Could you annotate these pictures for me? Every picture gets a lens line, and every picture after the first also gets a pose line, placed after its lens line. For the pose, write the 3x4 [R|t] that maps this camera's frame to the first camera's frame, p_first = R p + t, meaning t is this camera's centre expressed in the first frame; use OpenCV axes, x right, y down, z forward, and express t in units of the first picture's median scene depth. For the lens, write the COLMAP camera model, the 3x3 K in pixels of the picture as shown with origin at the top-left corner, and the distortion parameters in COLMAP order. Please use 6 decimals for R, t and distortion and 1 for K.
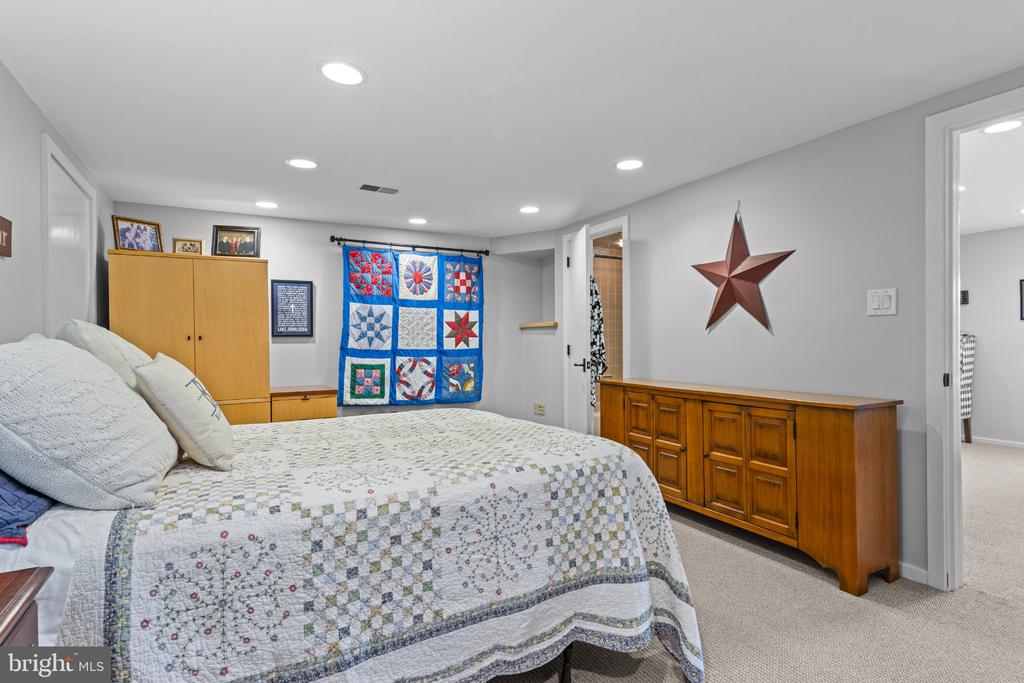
lens RADIAL K [[520.2, 0, 512.9], [0, 520.2, 339.3], [0, 0, 1]] dist [0.019019, 0.000207]
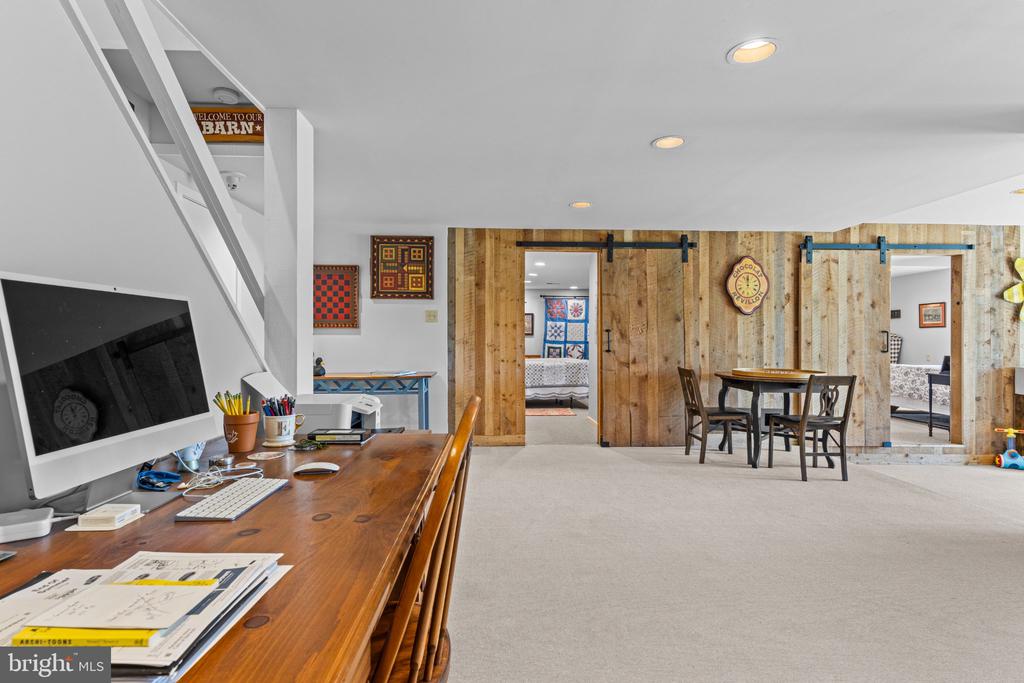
lens RADIAL K [[520.2, 0, 509.3], [0, 520.2, 340.5], [0, 0, 1]] dist [0.019019, 0.000207]
pose [[0.894533, 0.007398, -0.446940, 0.607385], [-0.007065, 0.999972, 0.002412, 0.014546], [0.446946, 0.001000, 0.894561, -1.243146]]
